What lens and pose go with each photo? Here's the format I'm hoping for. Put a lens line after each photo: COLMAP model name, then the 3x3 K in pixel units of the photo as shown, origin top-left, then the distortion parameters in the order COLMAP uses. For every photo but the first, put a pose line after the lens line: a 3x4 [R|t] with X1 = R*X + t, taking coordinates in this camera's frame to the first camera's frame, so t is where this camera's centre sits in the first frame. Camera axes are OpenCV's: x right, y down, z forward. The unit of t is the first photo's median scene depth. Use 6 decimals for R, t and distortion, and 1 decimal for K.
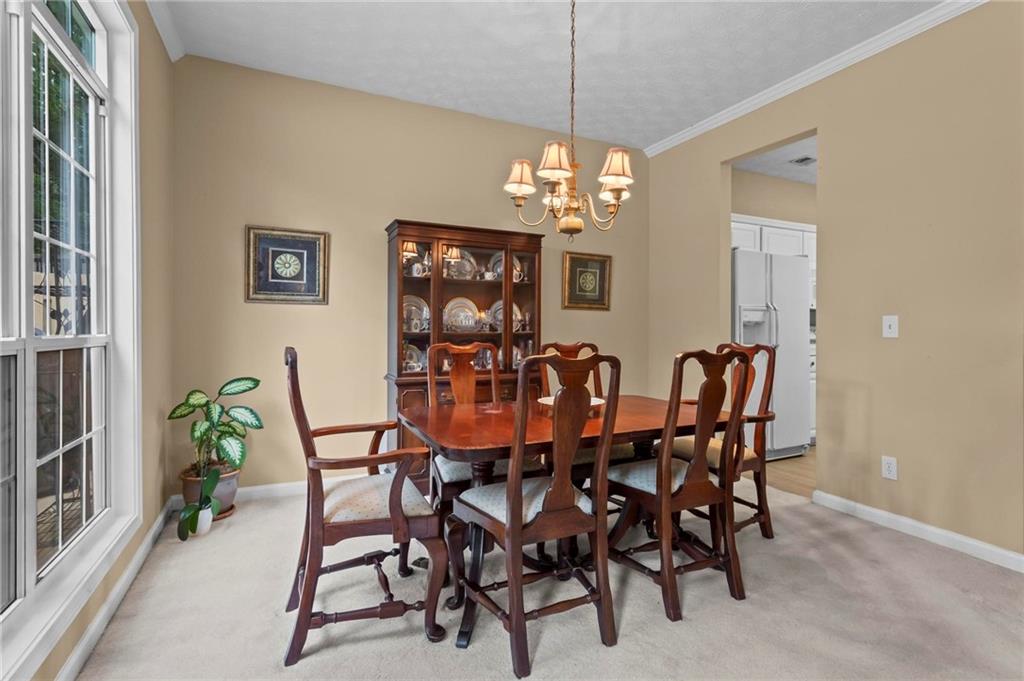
lens RADIAL K [[486.4, 0, 512.8], [0, 486.4, 334.1], [0, 0, 1]] dist [-0.001616, 0.003391]
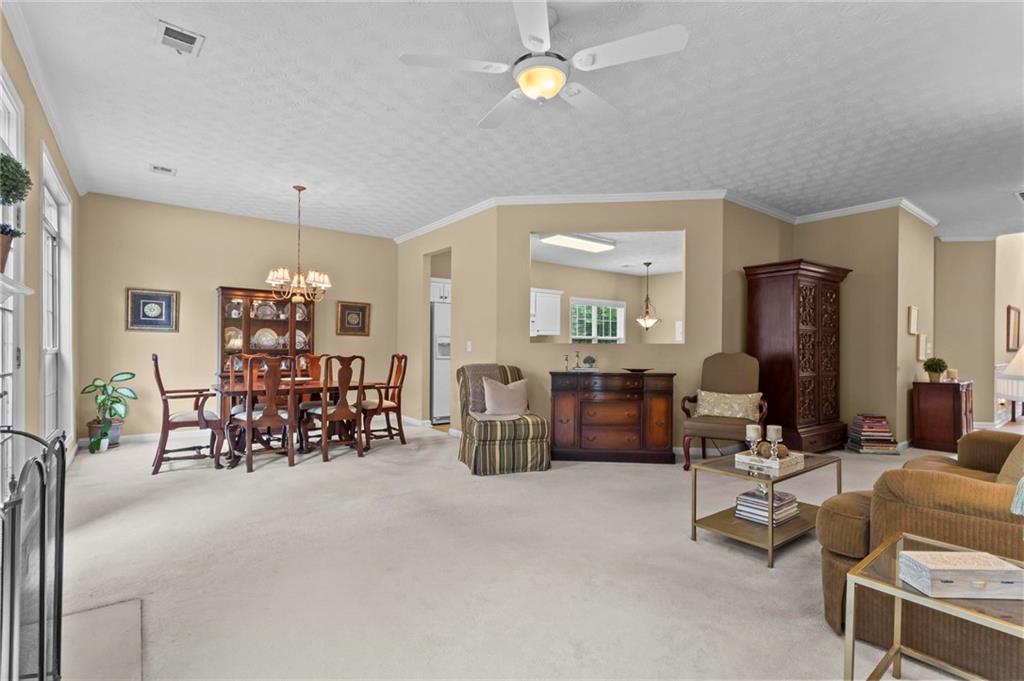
lens RADIAL K [[486.4, 0, 513.0], [0, 486.4, 350.4], [0, 0, 1]] dist [-0.001616, 0.003391]
pose [[0.978457, 0.002615, 0.206432, 0.454022], [-0.001816, 0.999990, -0.004059, 0.009681], [-0.206441, 0.003597, 0.978452, -1.001422]]
